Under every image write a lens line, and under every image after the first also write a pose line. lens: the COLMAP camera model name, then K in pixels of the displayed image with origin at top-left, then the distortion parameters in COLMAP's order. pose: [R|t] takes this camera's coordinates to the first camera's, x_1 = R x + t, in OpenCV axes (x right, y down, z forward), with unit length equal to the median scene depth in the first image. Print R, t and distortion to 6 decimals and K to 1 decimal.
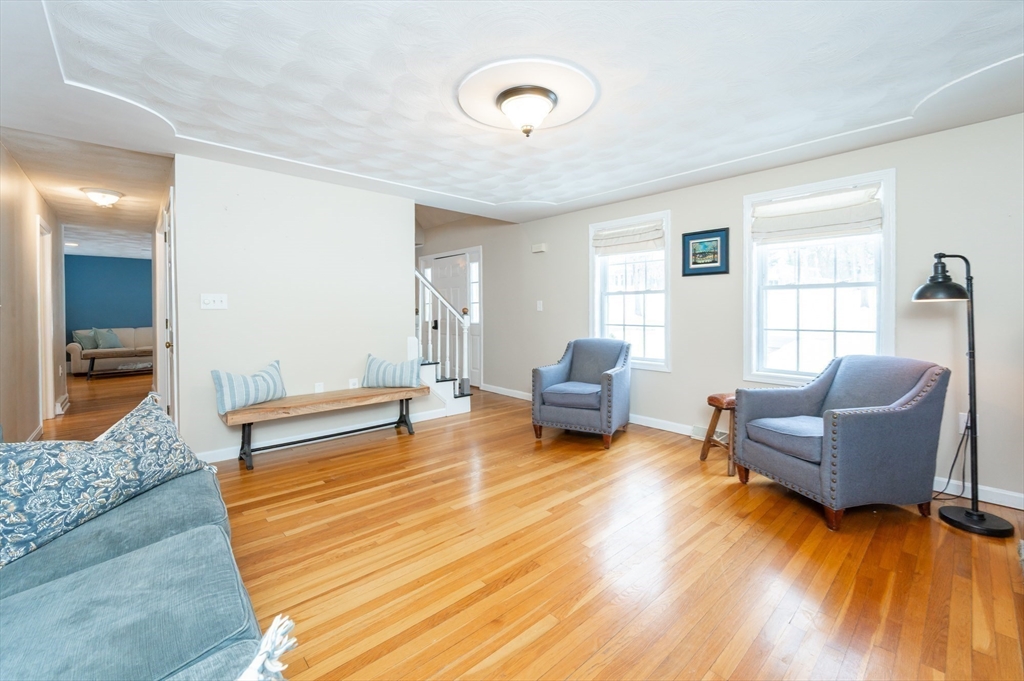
lens RADIAL K [[425.0, 0, 513.4], [0, 425.0, 308.4], [0, 0, 1]] dist [-0.000257, -0.000148]
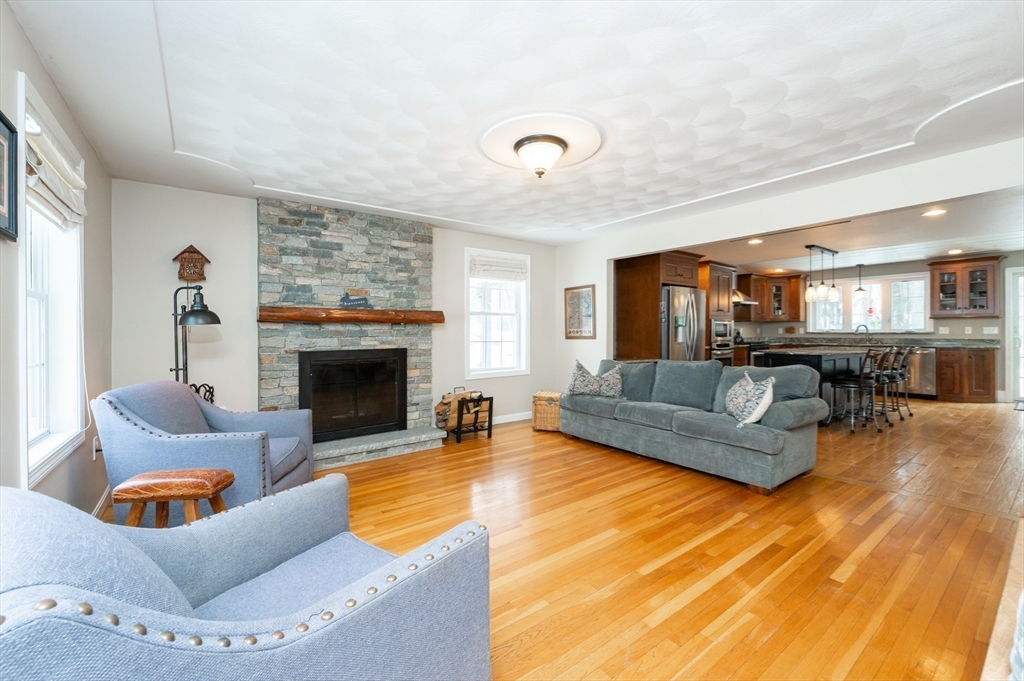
lens RADIAL K [[423.1, 0, 513.8], [0, 423.1, 330.2], [0, 0, 1]] dist [-0.001856, 0.000058]
pose [[-0.995247, 0.007812, 0.097069, -0.002396], [0.007434, 0.999963, -0.004263, 0.007550], [-0.097099, -0.003521, -0.995269, 1.584917]]
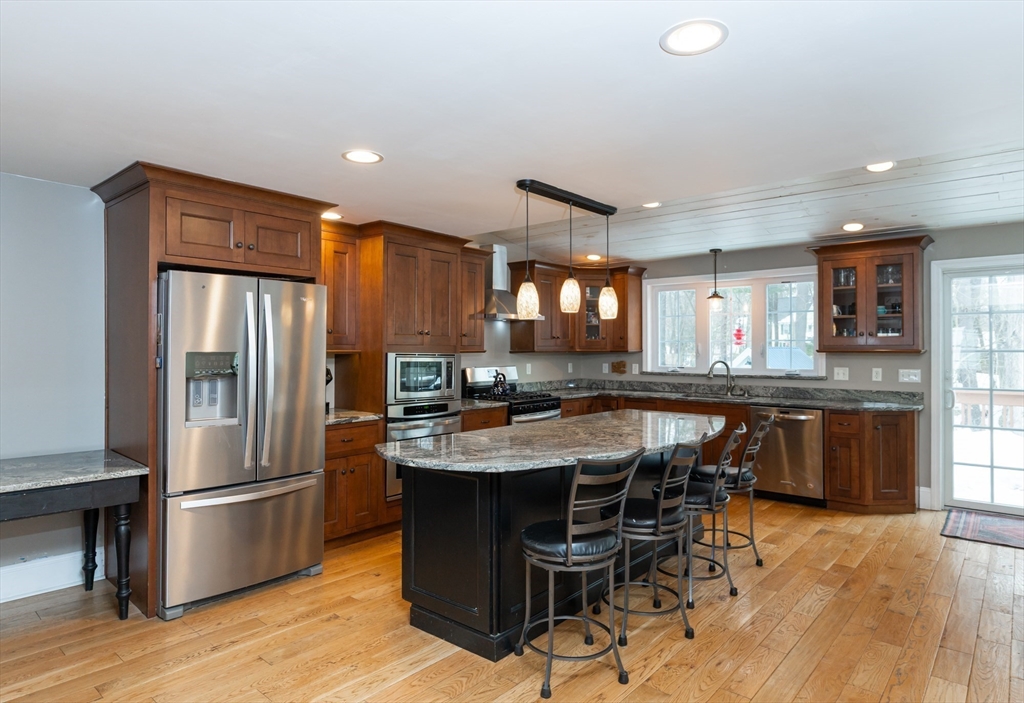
lens RADIAL K [[596.2, 0, 504.3], [0, 596.2, 345.4], [0, 0, 1]] dist [-0.003237, -0.000691]
pose [[-0.993601, 0.002061, -0.112926, -0.939716], [0.003059, 0.999958, -0.008665, -0.057296], [0.112903, -0.008955, -0.993566, 0.690466]]
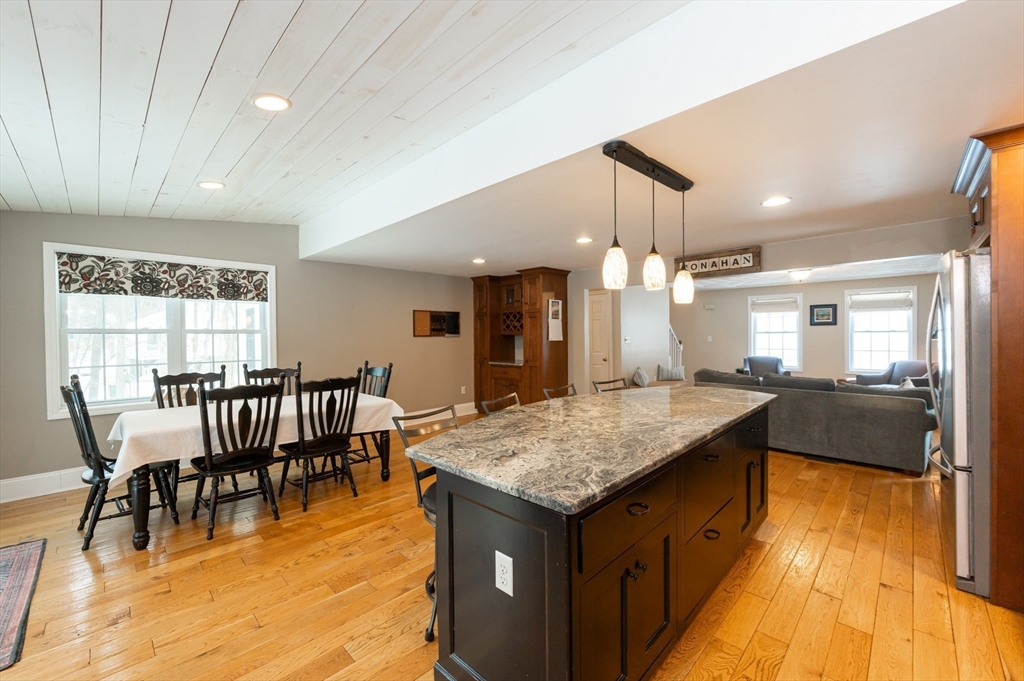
lens RADIAL K [[408.6, 0, 508.2], [0, 408.6, 340.0], [0, 0, 1]] dist [-0.002891, -0.000062]
pose [[0.998722, -0.006025, 0.050177, -1.503471], [0.005317, 0.999884, 0.014250, -0.051609], [-0.050257, -0.013965, 0.998639, -1.178612]]
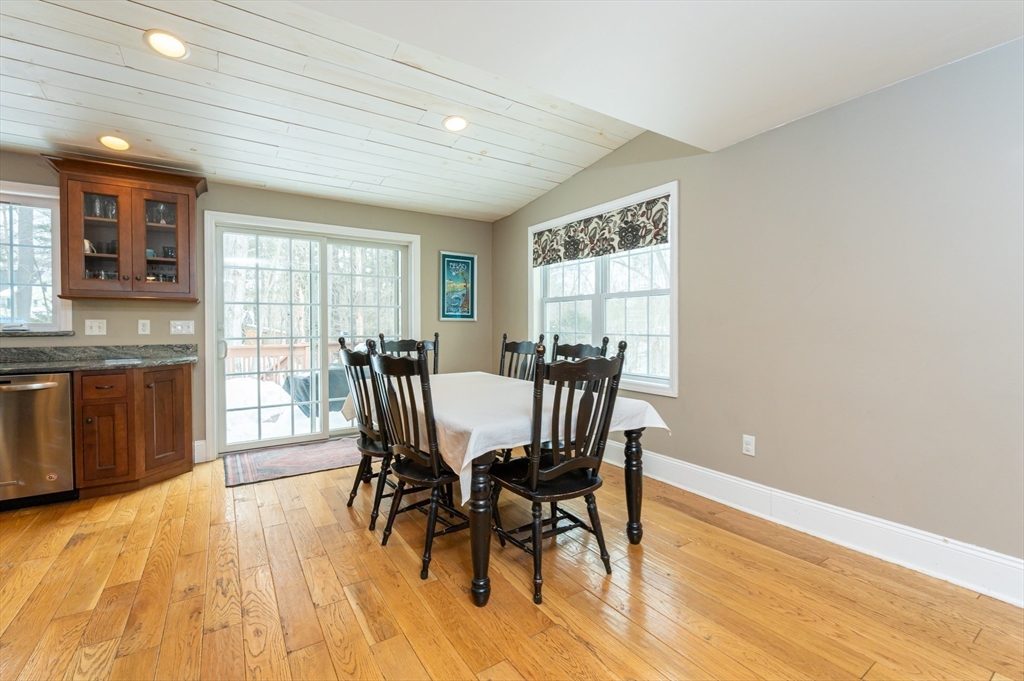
lens RADIAL K [[441.4, 0, 510.7], [0, 441.4, 331.9], [0, 0, 1]] dist [-0.002192, -0.000240]
pose [[-0.158061, 0.018352, -0.987259, -1.239394], [0.003866, 0.999831, 0.017966, 0.012183], [0.987422, -0.000977, -0.158105, 0.203573]]
